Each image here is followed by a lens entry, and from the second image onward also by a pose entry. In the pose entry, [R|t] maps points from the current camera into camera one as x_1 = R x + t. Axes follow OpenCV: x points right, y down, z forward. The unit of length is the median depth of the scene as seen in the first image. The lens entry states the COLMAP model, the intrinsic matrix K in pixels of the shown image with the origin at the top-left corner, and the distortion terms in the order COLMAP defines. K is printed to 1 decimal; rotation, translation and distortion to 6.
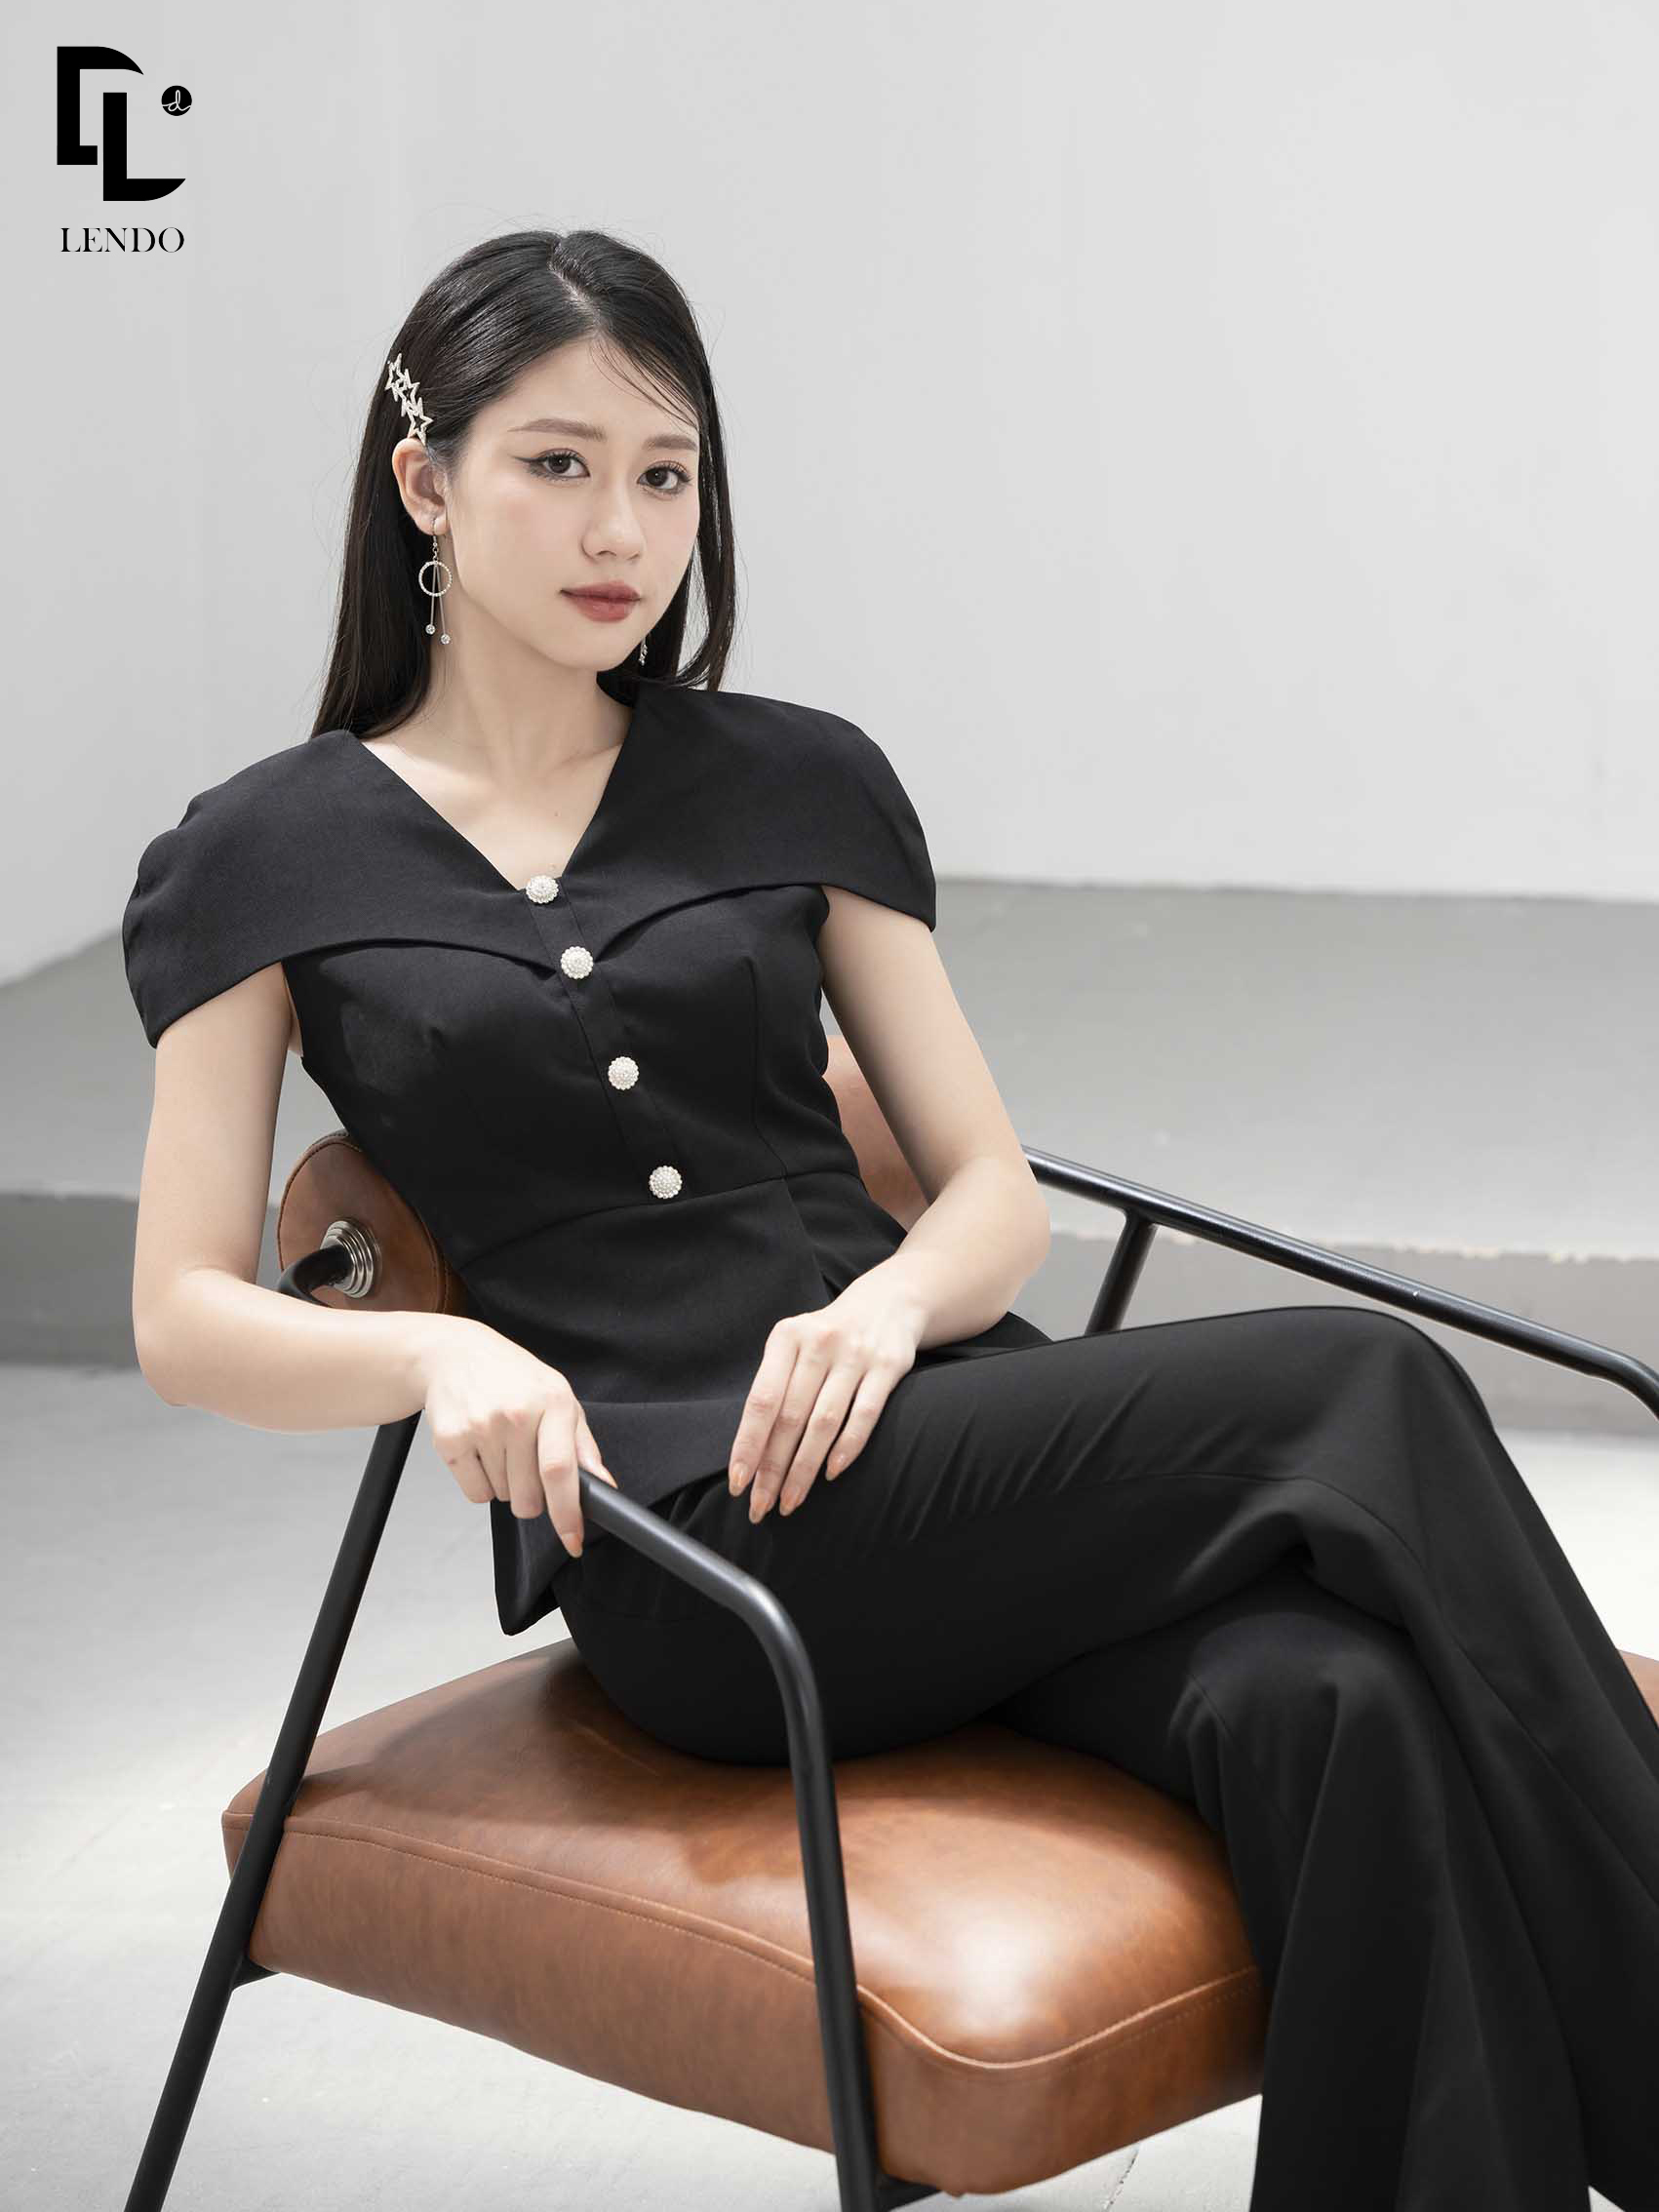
lens RADIAL K [[5452.3, 0, 827.1], [0, 5452.3, 1108.2], [0, 0, 1]] dist [2.015474, 0.000000]
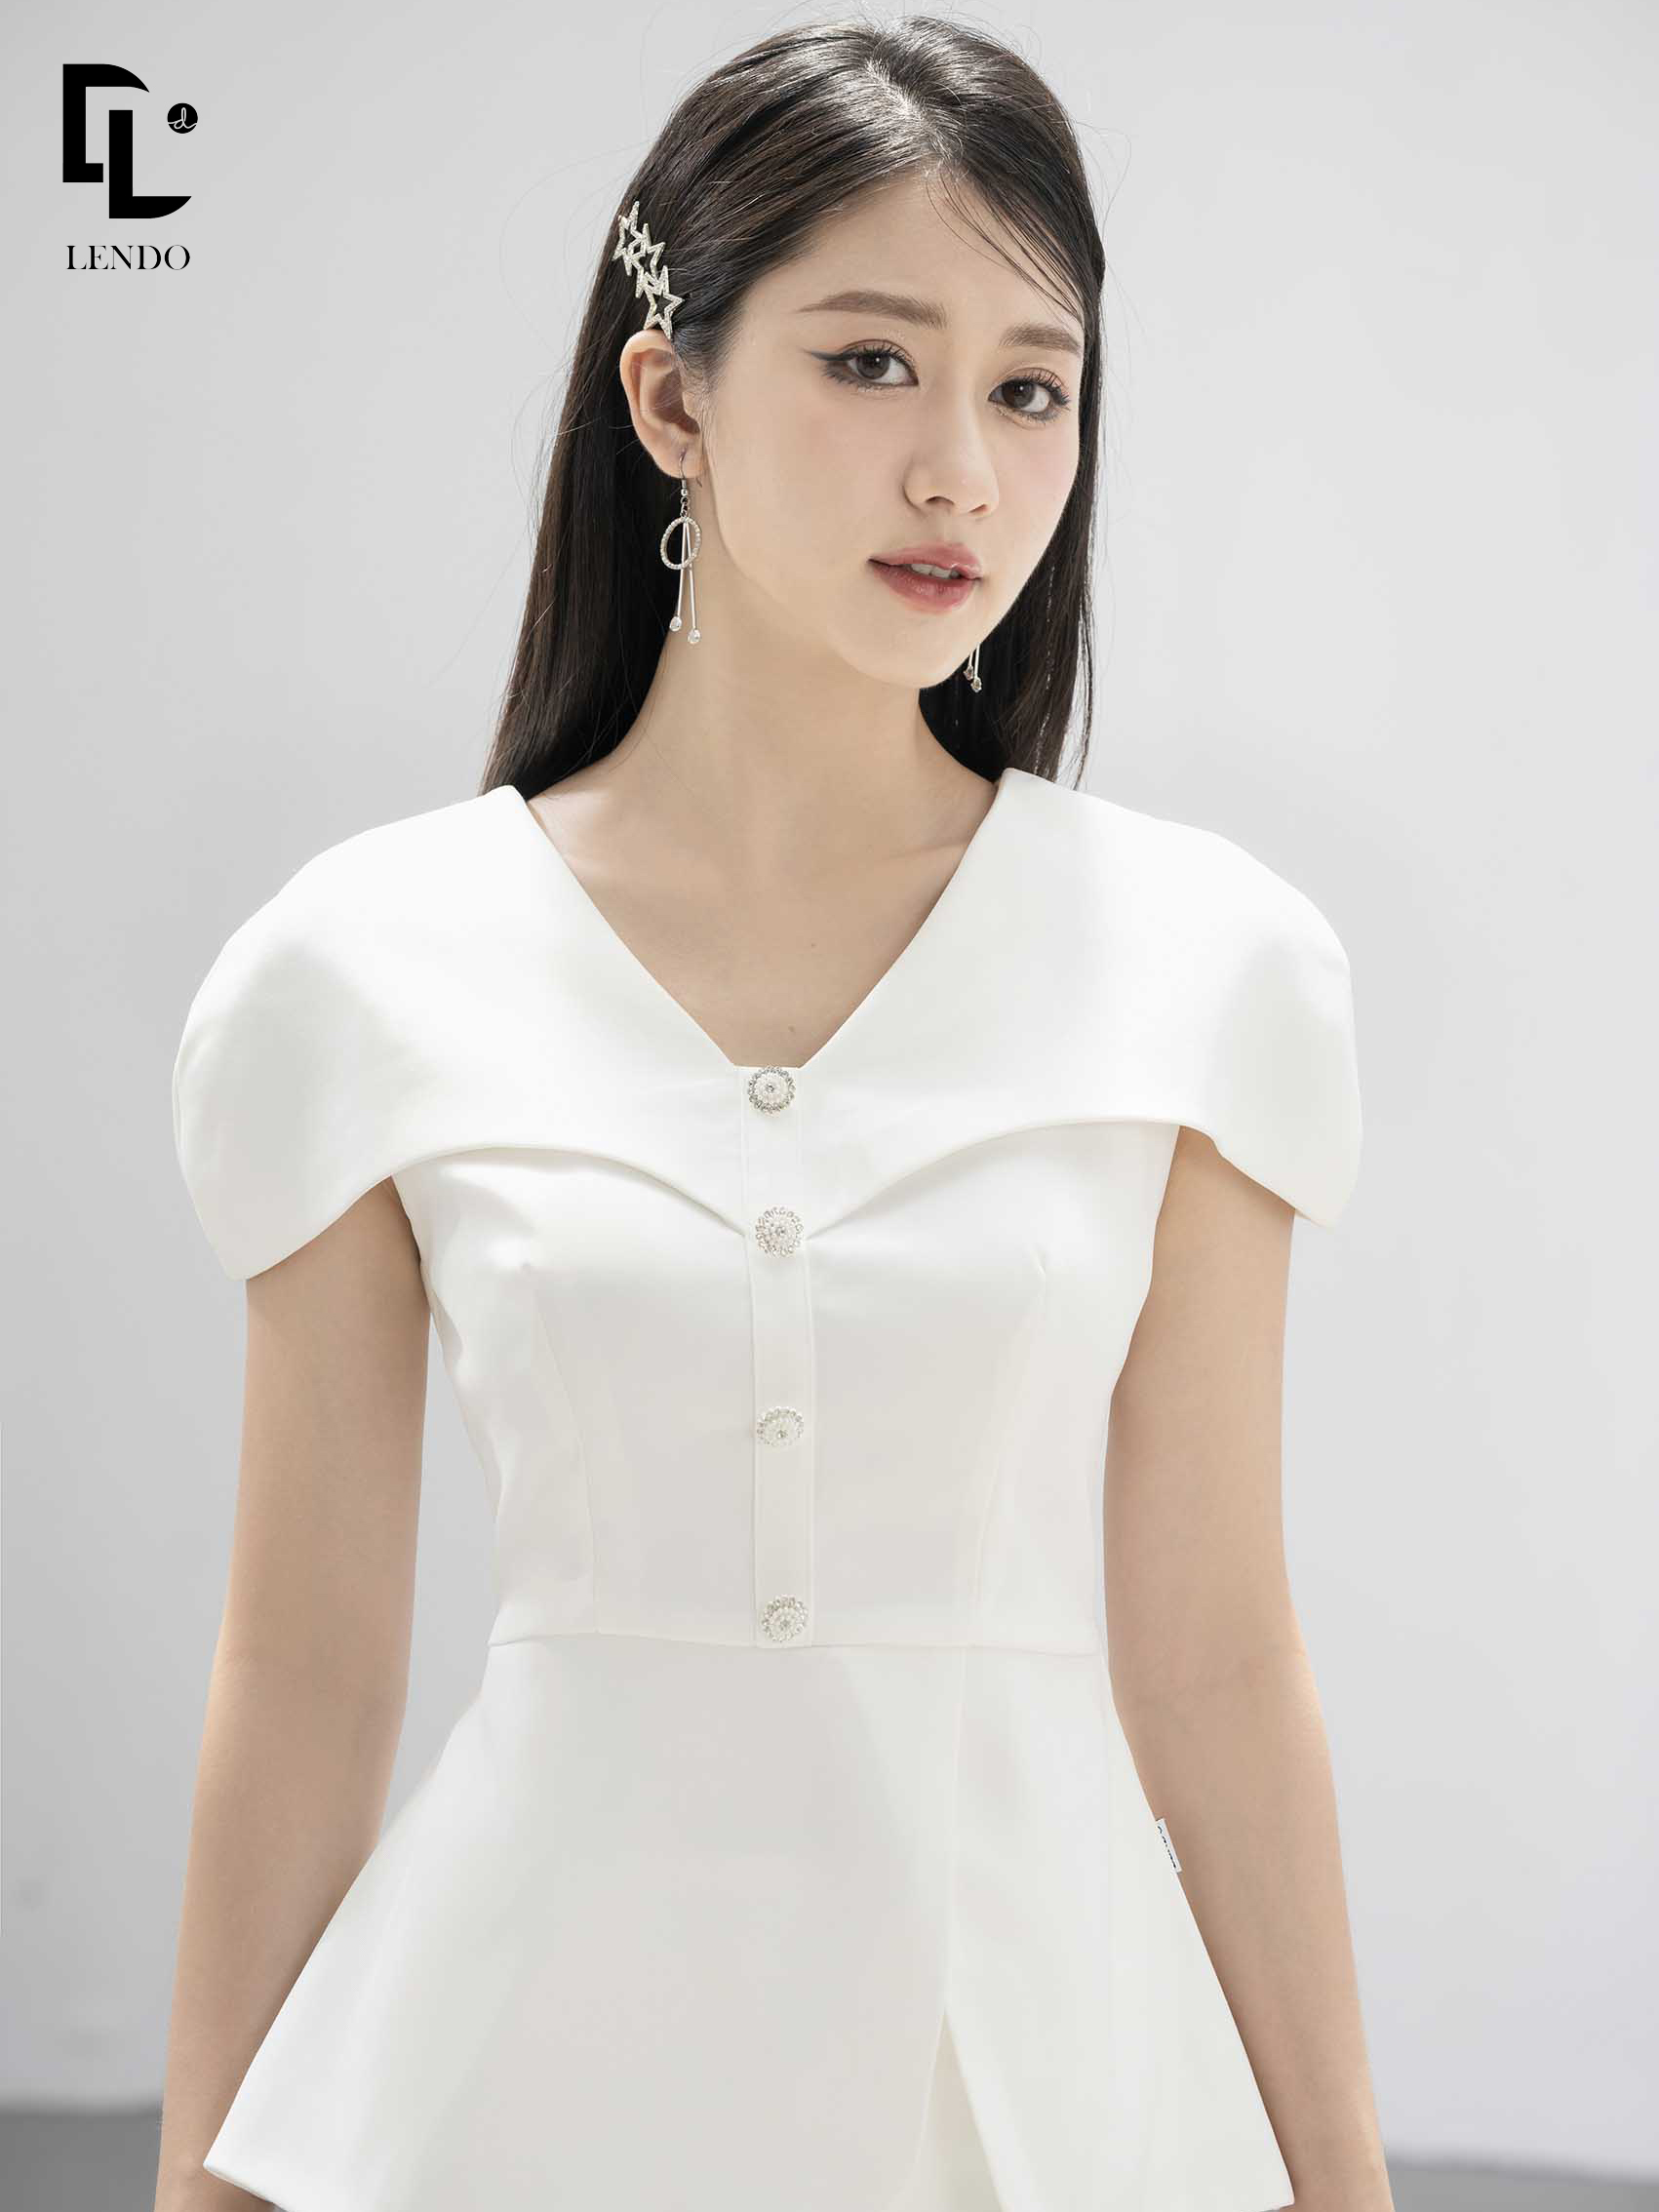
lens RADIAL K [[5452.3, 0, 928.7], [0, 5452.3, 1018.0], [0, 0, 1]] dist [2.015474, 0.000000]
pose [[0.999330, 0.018400, -0.031647, -0.018981], [-0.019277, 0.999432, -0.027636, -0.021261], [0.031120, 0.028227, 0.999117, 0.350222]]
